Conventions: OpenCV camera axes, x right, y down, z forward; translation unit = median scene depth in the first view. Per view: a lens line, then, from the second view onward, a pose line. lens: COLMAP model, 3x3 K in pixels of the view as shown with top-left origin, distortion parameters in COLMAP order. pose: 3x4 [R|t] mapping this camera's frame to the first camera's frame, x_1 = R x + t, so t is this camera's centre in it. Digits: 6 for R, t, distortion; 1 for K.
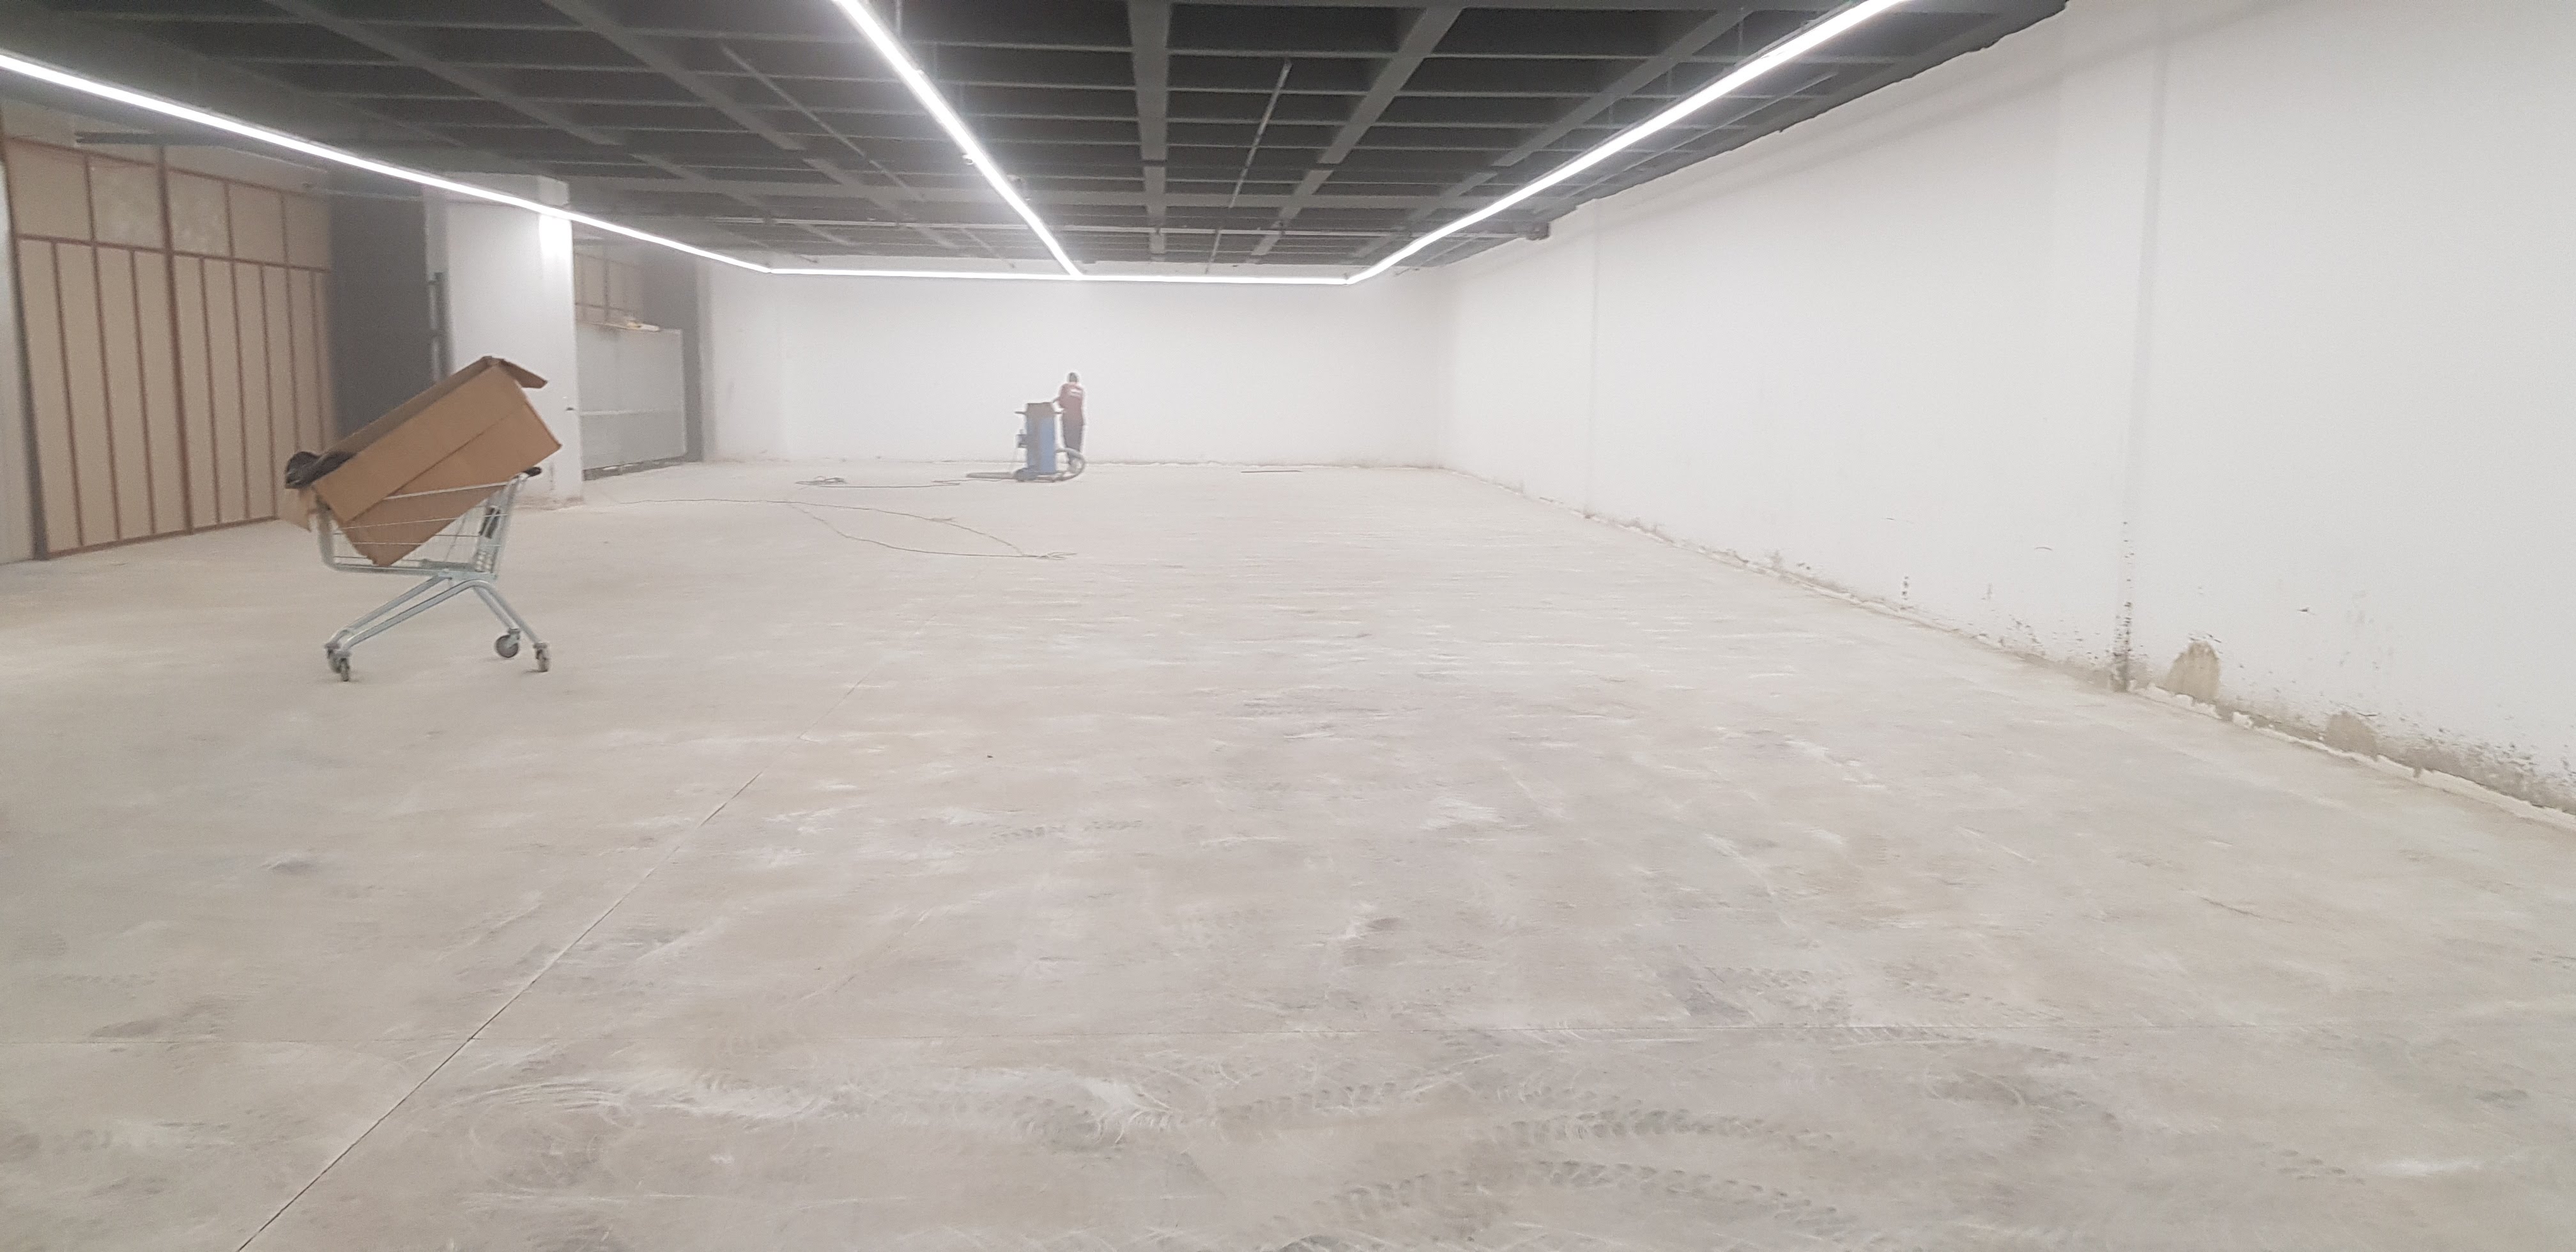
lens RADIAL K [[1975.7, 0, 1304.6], [0, 1975.7, 661.8], [0, 0, 1]] dist [0.077733, -0.129614]
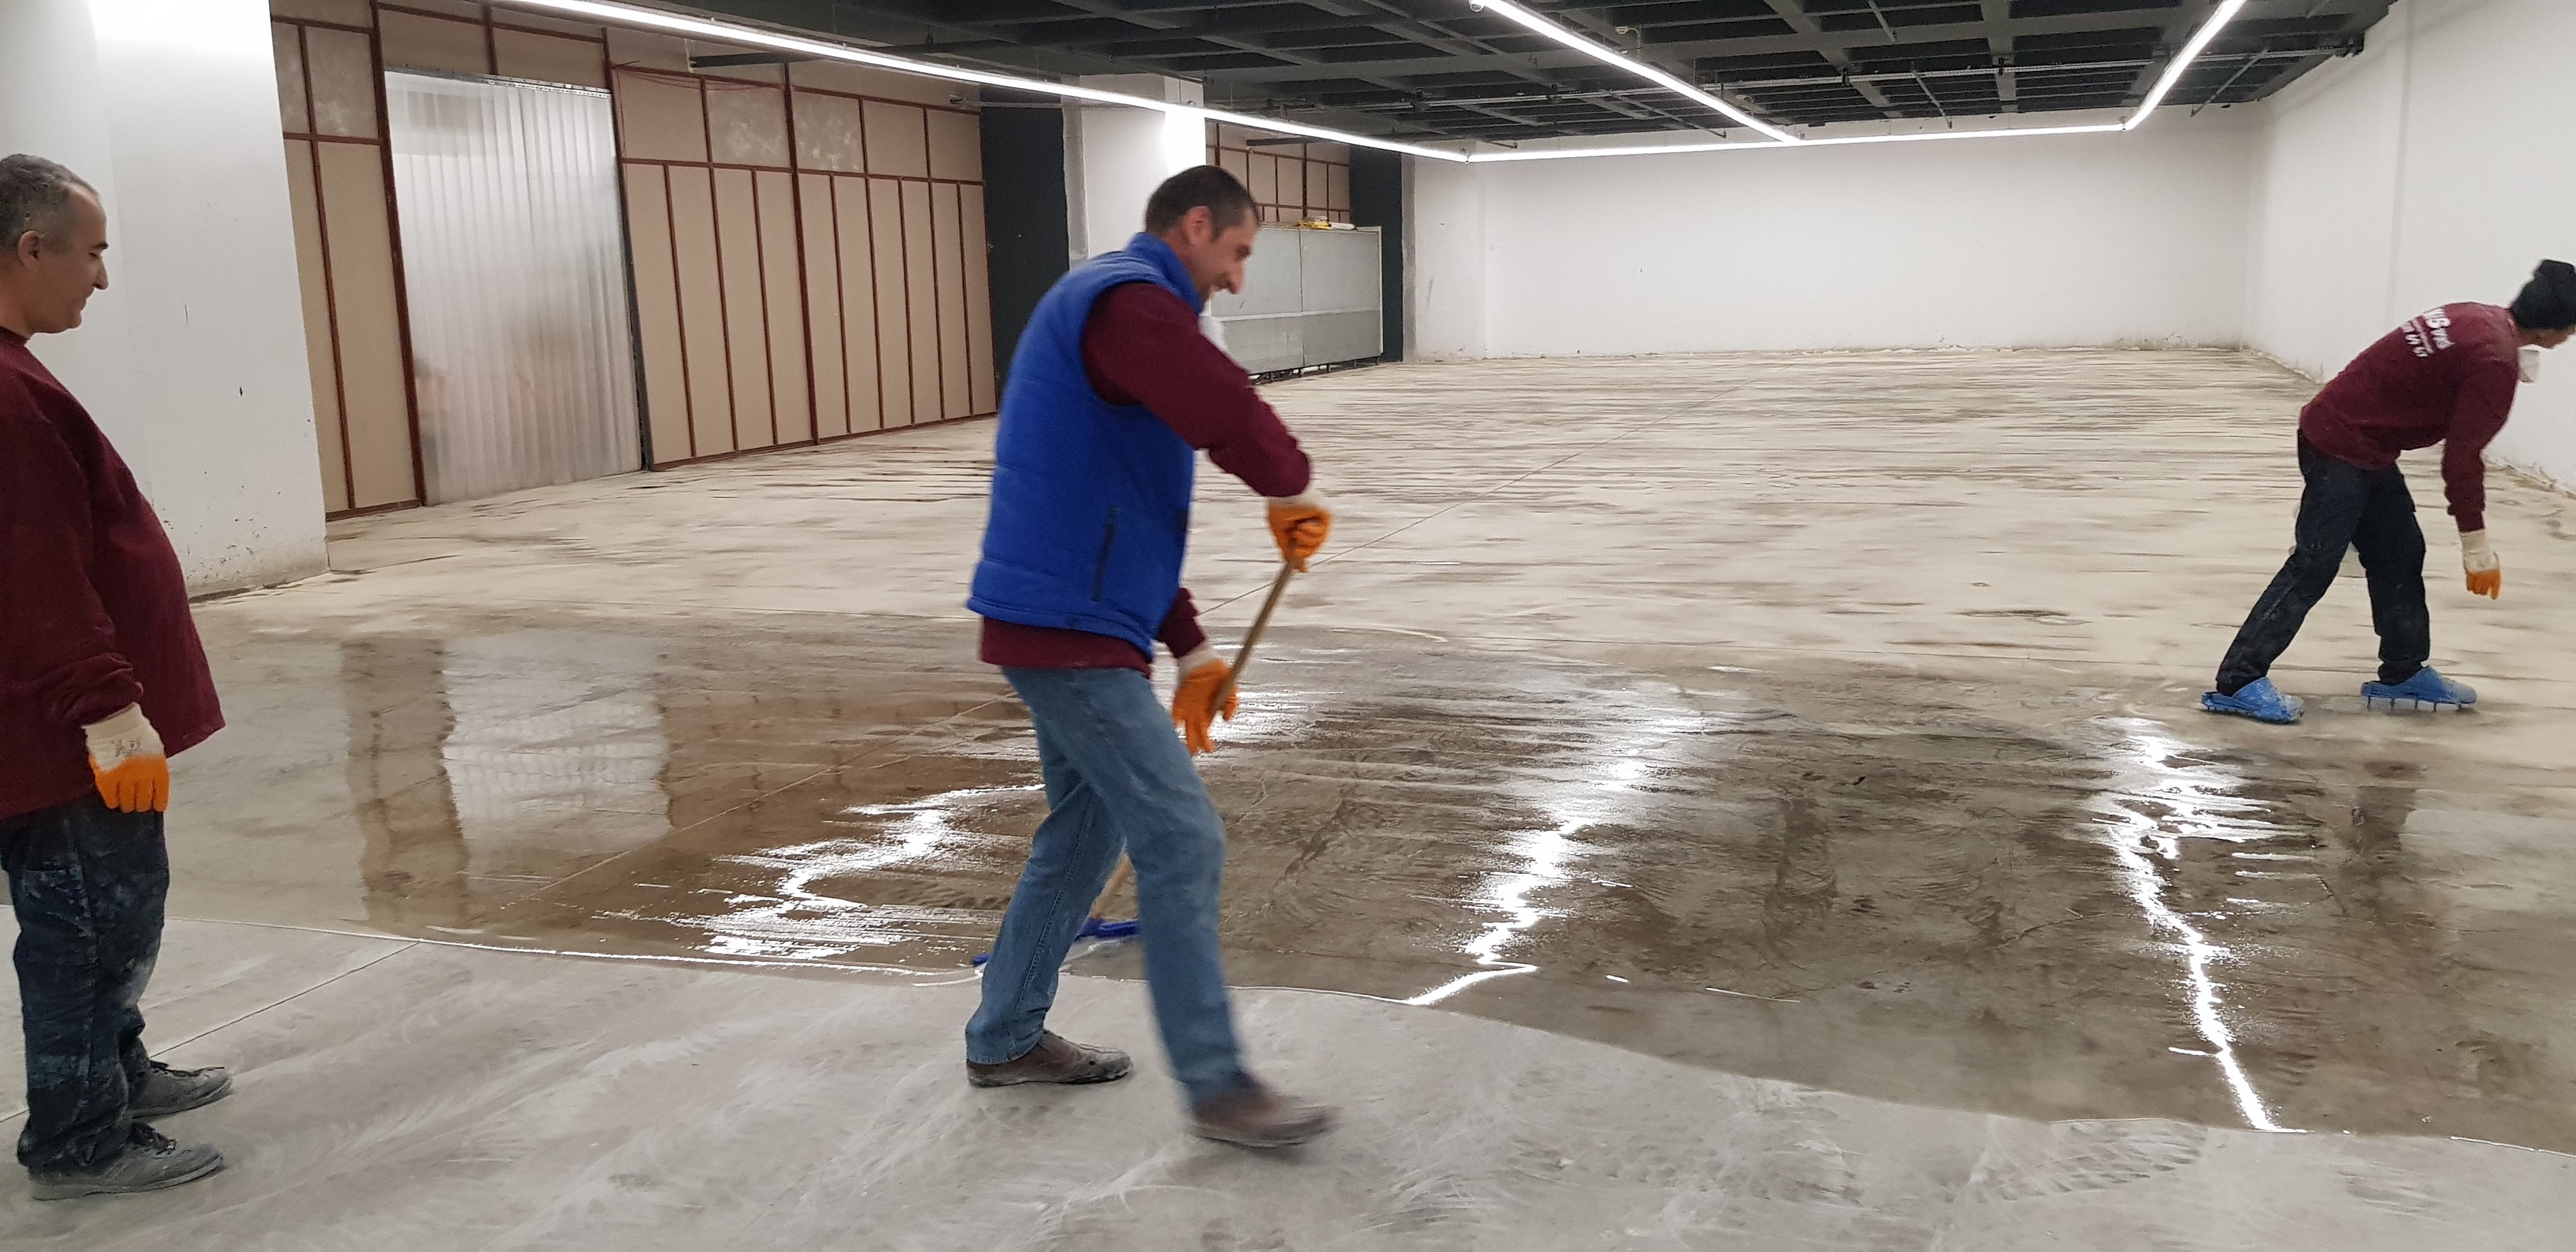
lens RADIAL K [[1975.7, 0, 1295.7], [0, 1975.7, 624.8], [0, 0, 1]] dist [0.077733, -0.129614]
pose [[0.913848, 0.036426, -0.404420, 0.081576], [-0.021391, 0.998904, 0.041636, -0.016231], [0.405494, -0.029398, 0.913625, 0.136213]]
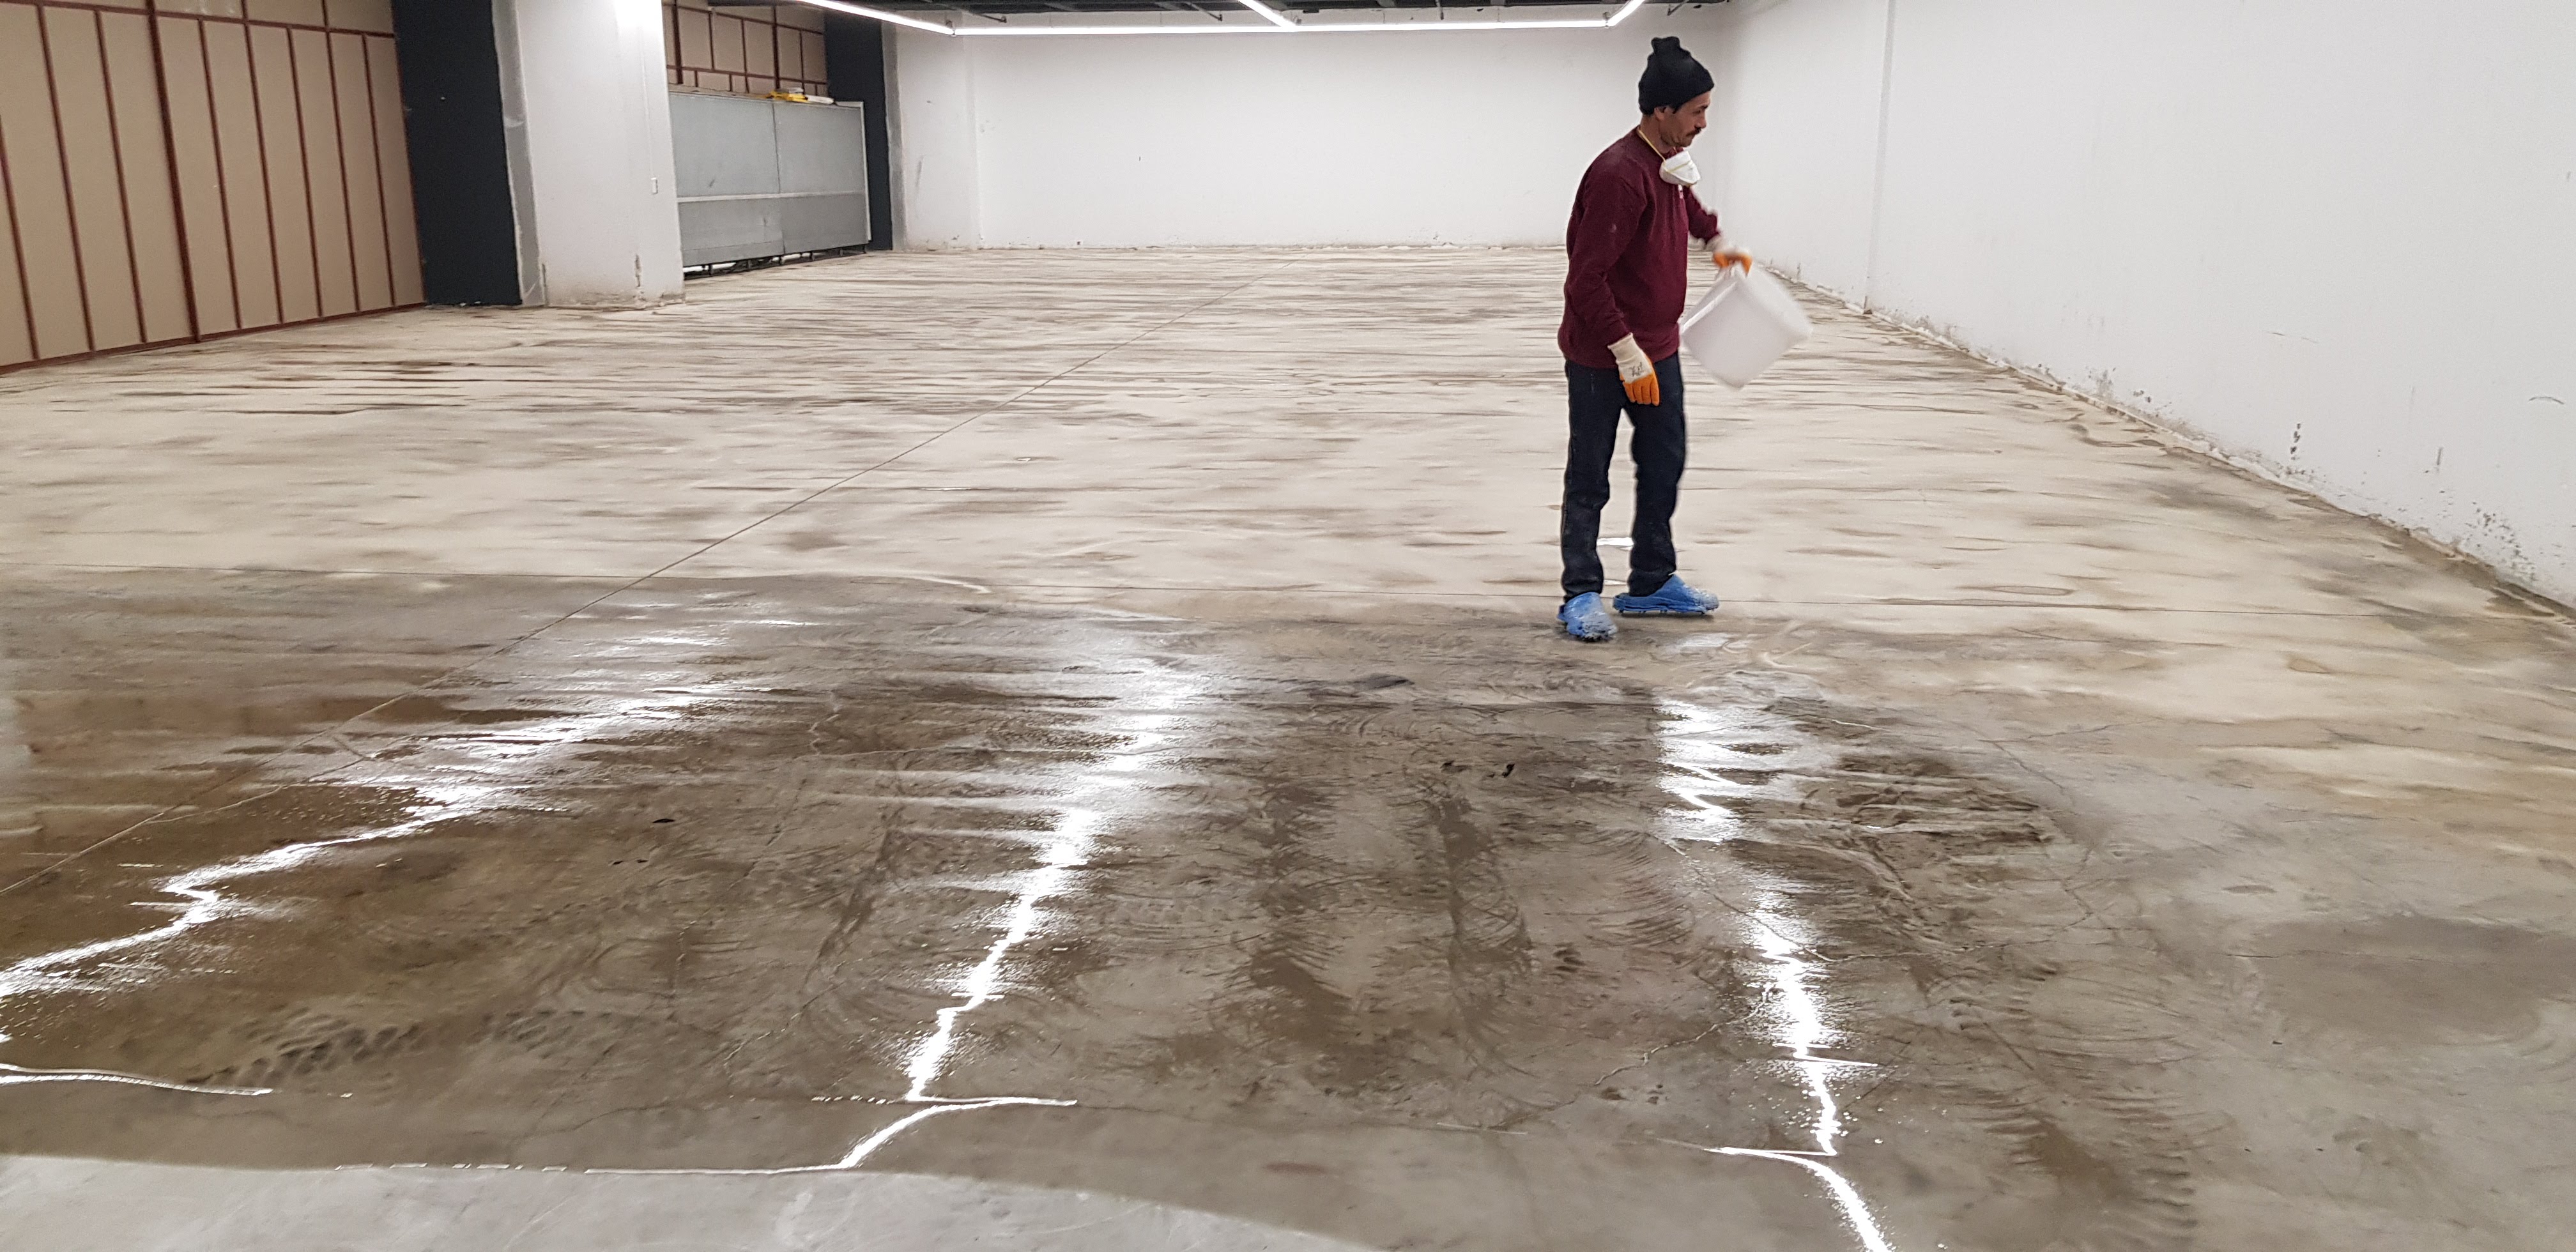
lens RADIAL K [[1975.7, 0, 1246.0], [0, 1975.7, 664.0], [0, 0, 1]] dist [0.077733, -0.129614]
pose [[0.982404, 0.030208, -0.184310, 0.056145], [-0.009780, 0.993800, 0.110754, -0.021958], [0.186513, -0.107002, 0.976608, 0.186178]]
